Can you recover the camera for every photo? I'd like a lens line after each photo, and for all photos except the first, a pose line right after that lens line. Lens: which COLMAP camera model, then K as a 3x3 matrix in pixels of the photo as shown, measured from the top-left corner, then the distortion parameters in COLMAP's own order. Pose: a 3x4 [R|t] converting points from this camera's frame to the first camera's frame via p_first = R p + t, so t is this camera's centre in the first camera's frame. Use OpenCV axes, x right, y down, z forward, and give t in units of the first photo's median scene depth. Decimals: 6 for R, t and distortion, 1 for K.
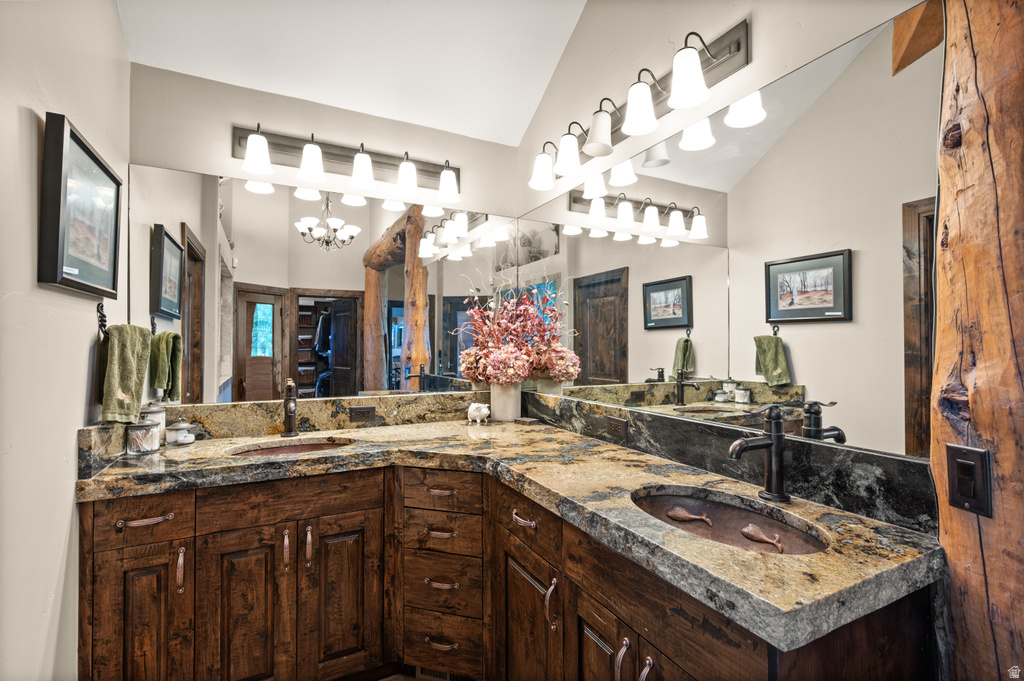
lens RADIAL K [[466.3, 0, 515.4], [0, 466.3, 340.7], [0, 0, 1]] dist [0.001141, -0.000198]
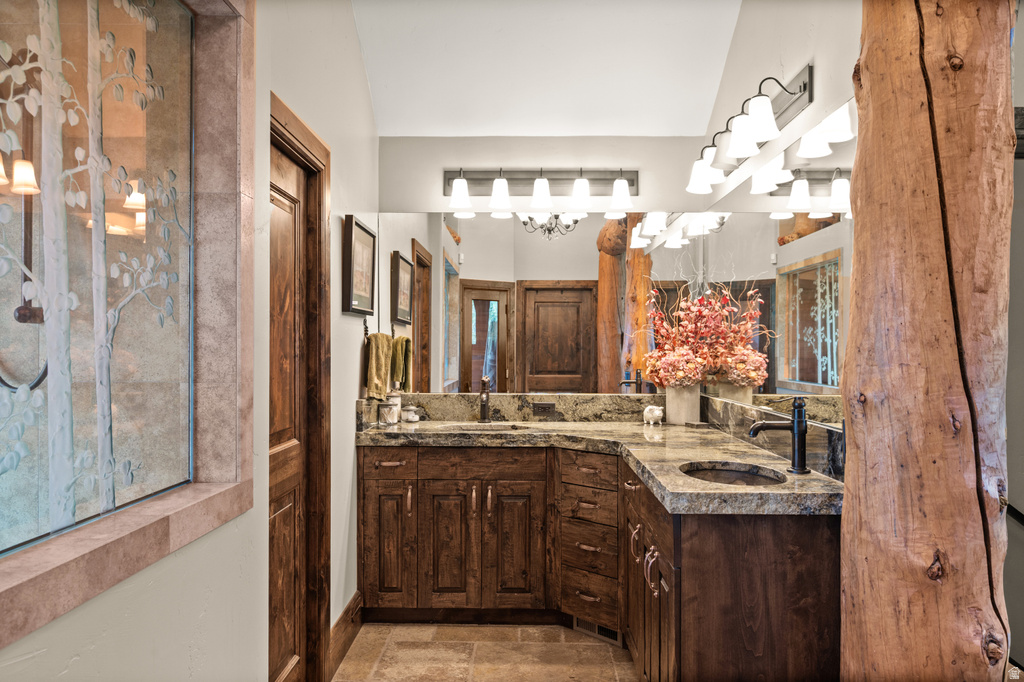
lens RADIAL K [[711.8, 0, 511.0], [0, 711.8, 344.0], [0, 0, 1]] dist [0.001368, 0.000245]
pose [[0.881994, 0.000159, -0.471261, 0.520018], [0.002465, 0.999985, 0.004952, -0.009020], [0.471255, -0.005529, 0.881980, -0.689650]]
